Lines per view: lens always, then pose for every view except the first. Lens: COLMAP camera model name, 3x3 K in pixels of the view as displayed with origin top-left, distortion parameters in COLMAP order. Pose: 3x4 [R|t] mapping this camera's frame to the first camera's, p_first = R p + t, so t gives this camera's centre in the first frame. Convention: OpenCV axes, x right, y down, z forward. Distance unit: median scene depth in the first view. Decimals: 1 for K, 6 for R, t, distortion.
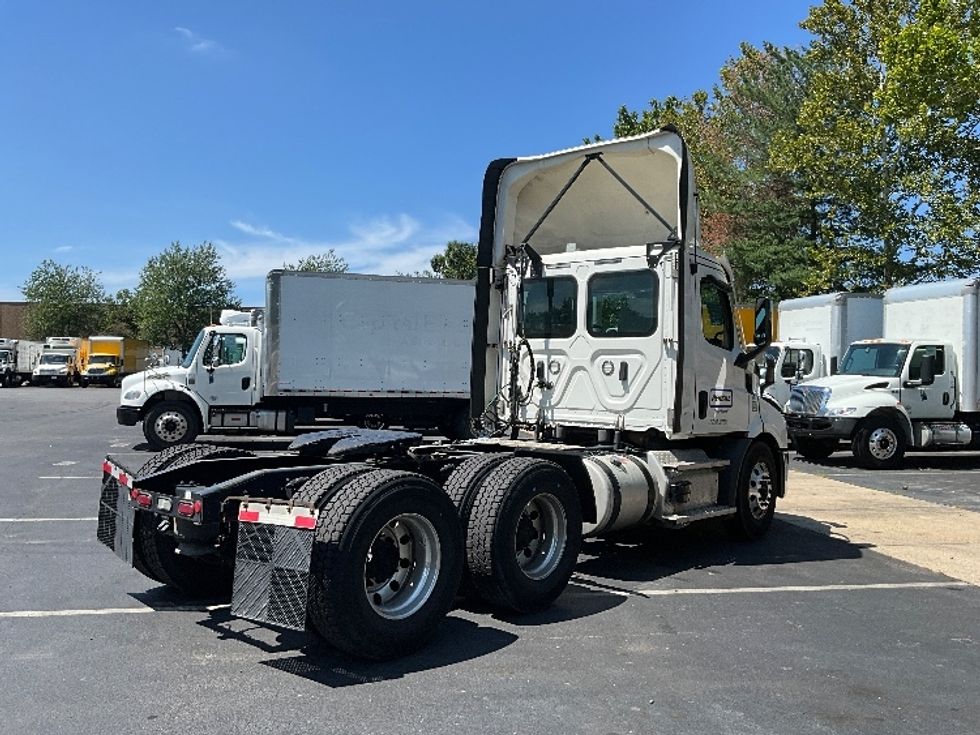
lens RADIAL K [[812.5, 0, 485.4], [0, 812.5, 368.5], [0, 0, 1]] dist [0.093783, -0.186501]
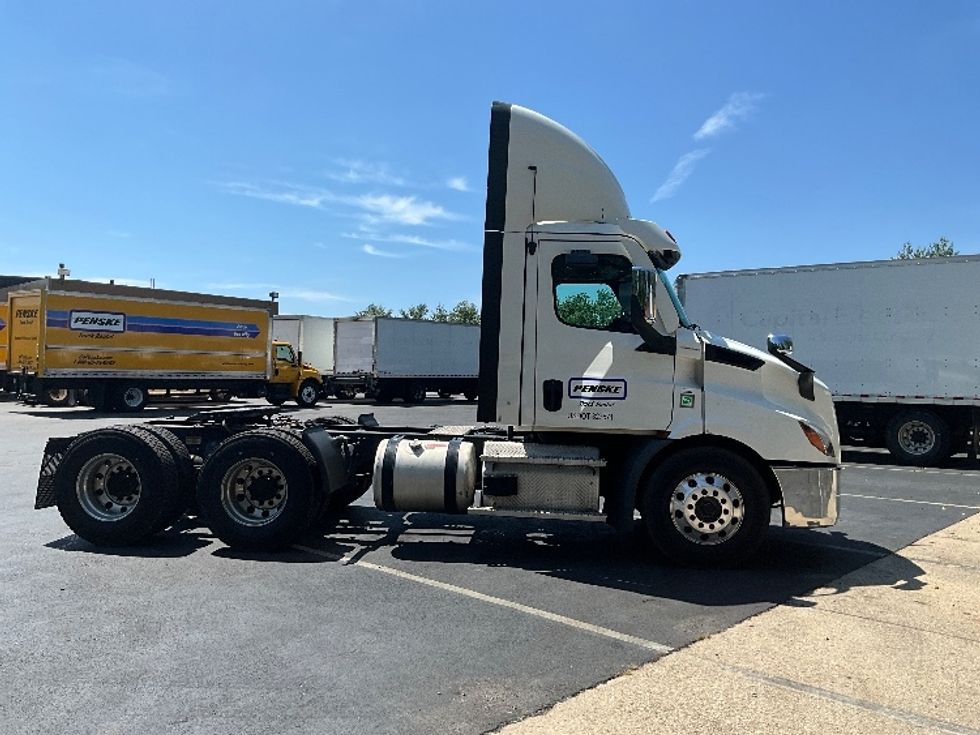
lens RADIAL K [[812.5, 0, 485.4], [0, 812.5, 368.5], [0, 0, 1]] dist [0.093783, -0.186501]
pose [[0.590052, -0.016904, -0.807188, 0.487145], [0.006430, 0.999847, -0.016238, 0.014842], [0.807340, 0.004391, 0.590071, 0.209173]]
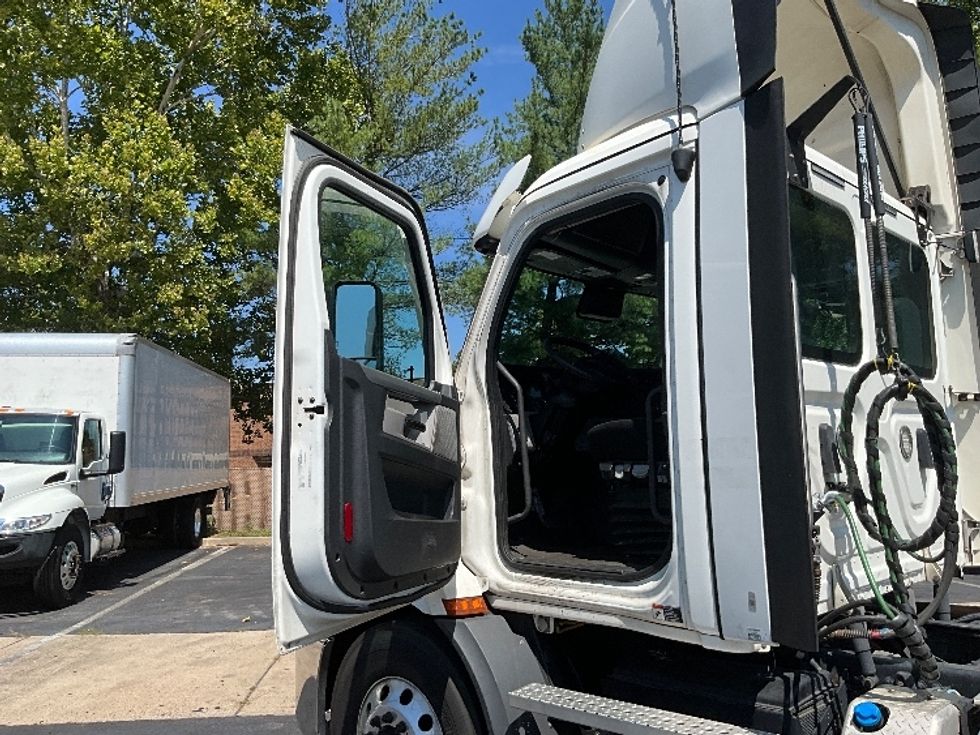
lens RADIAL K [[812.5, 0, 485.4], [0, 812.5, 368.5], [0, 0, 1]] dist [0.093783, -0.186501]
pose [[0.075746, 0.090546, 0.993007, -0.166496], [0.013069, 0.995693, -0.091788, -0.001300], [-0.997041, 0.019930, 0.074237, 0.633185]]
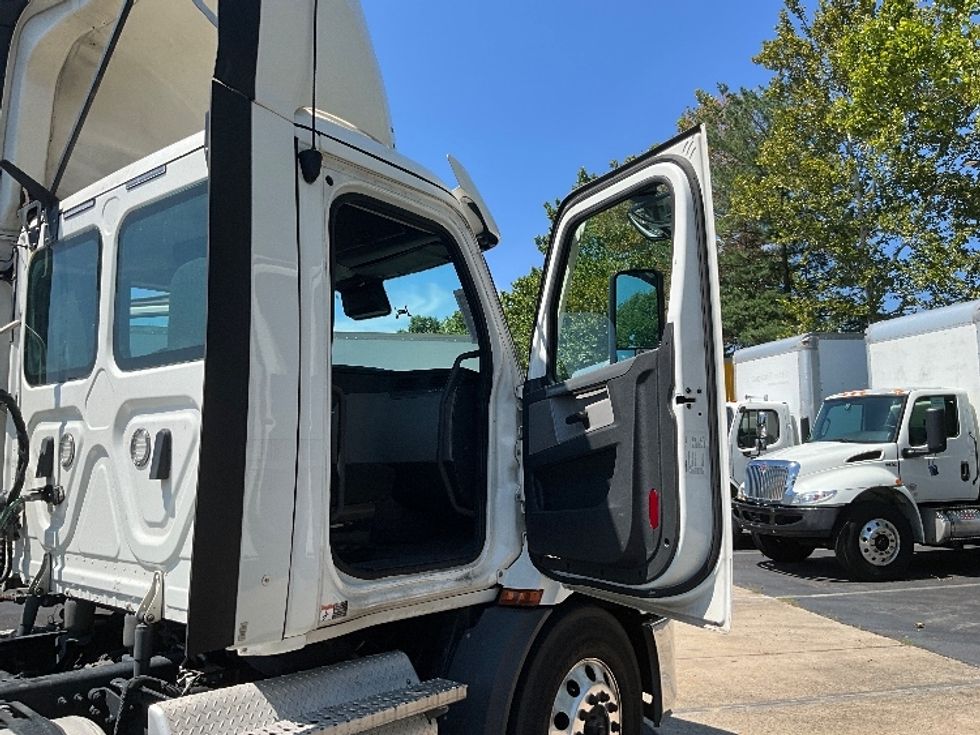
lens RADIAL K [[802.4, 0, 484.3], [0, 802.4, 368.3], [0, 0, 1]] dist [0.113507, -0.238647]
pose [[0.999321, -0.036631, 0.003877, 0.165055], [0.036835, 0.994485, -0.098197, 0.002788], [-0.000259, 0.098273, 0.995159, 0.328746]]
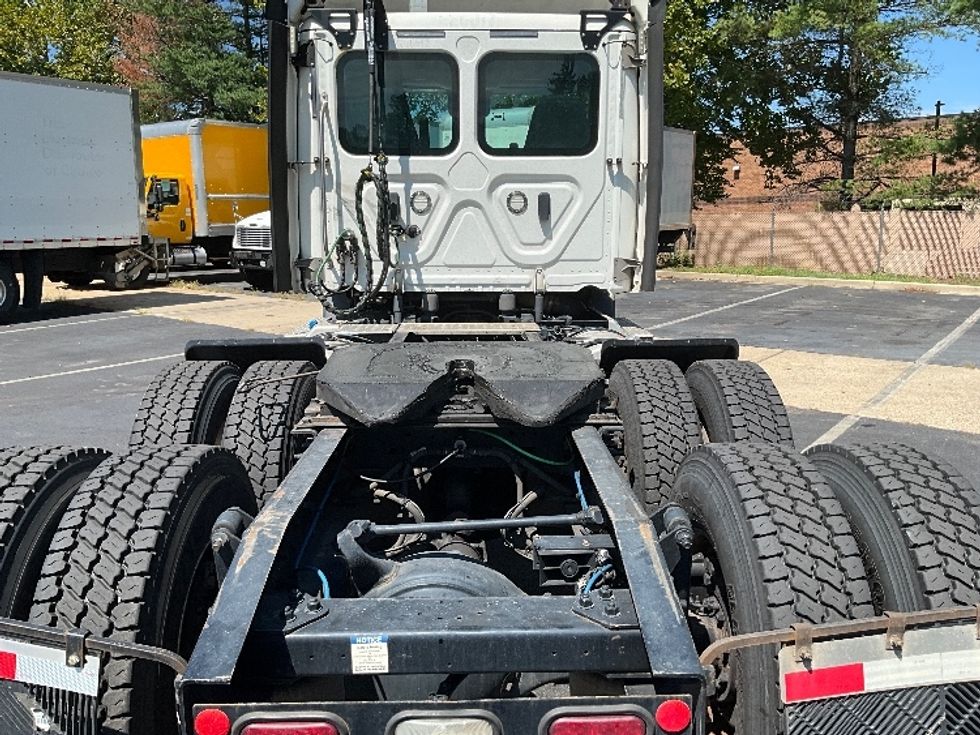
lens RADIAL K [[802.4, 0, 484.3], [0, 802.4, 368.3], [0, 0, 1]] dist [0.113507, -0.238647]
pose [[0.740720, -0.149272, 0.655020, -0.176110], [0.012237, 0.977839, 0.209000, -0.003387], [-0.671702, -0.146795, 0.726132, 0.269926]]
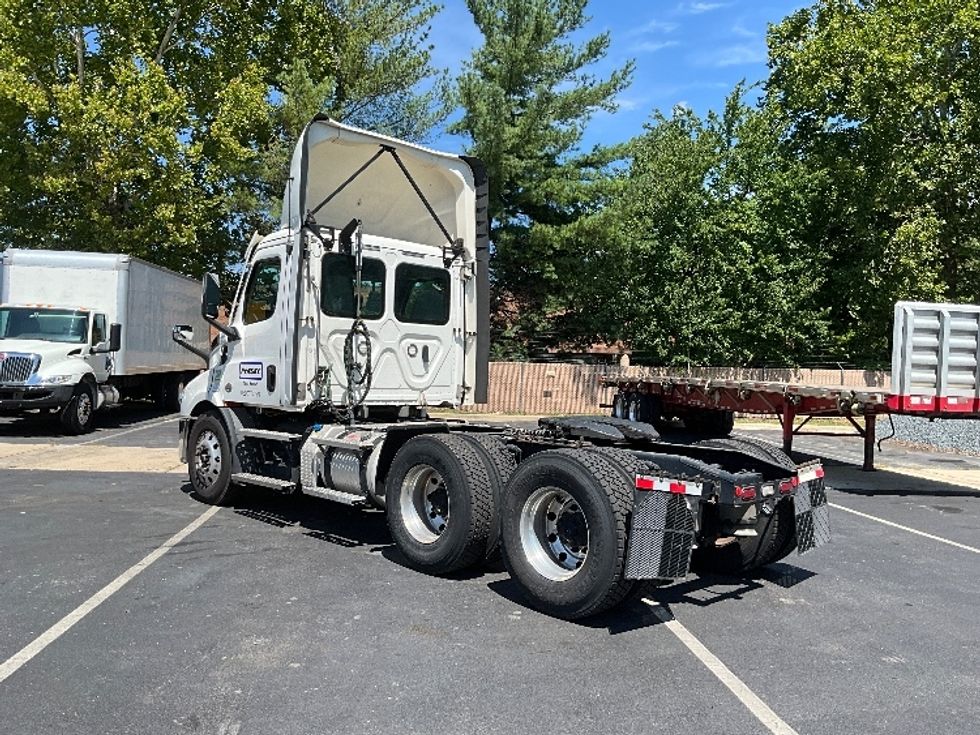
lens RADIAL K [[812.5, 0, 485.4], [0, 812.5, 368.5], [0, 0, 1]] dist [0.093783, -0.186501]
pose [[0.092211, -0.021427, 0.995509, -0.503647], [-0.039372, 0.998908, 0.025147, -0.004303], [-0.994961, -0.041514, 0.091267, 0.423302]]
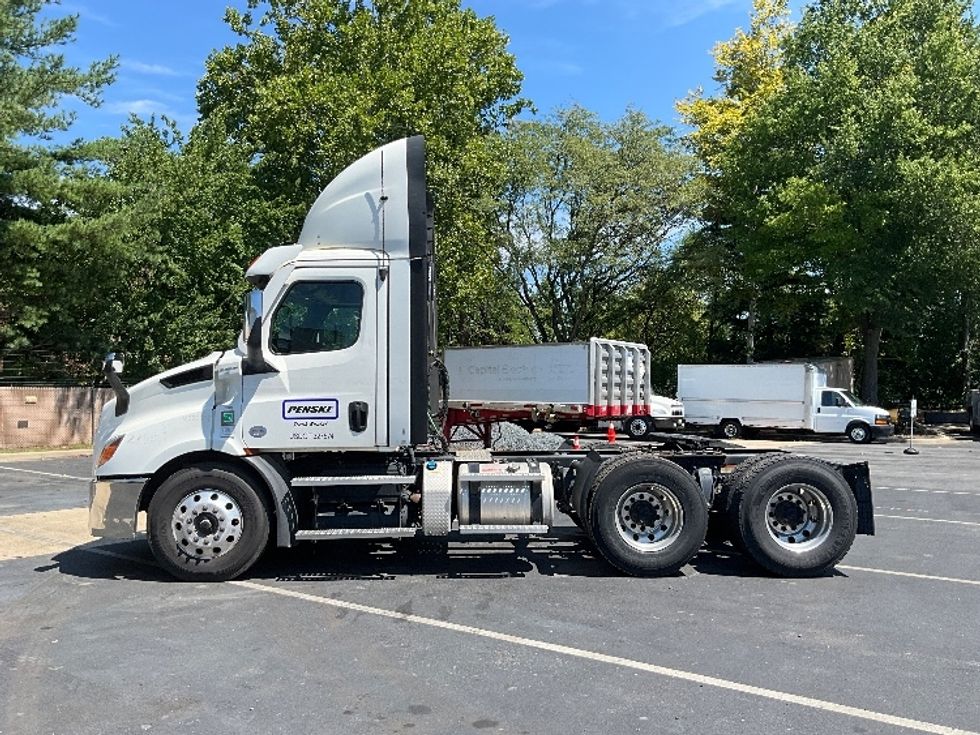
lens RADIAL K [[812.5, 0, 485.4], [0, 812.5, 368.5], [0, 0, 1]] dist [0.093783, -0.186501]
pose [[-0.680346, -0.001142, 0.732890, -0.380692], [-0.023335, 0.999526, -0.020104, 0.001031], [-0.732519, -0.030780, -0.680050, 0.884625]]
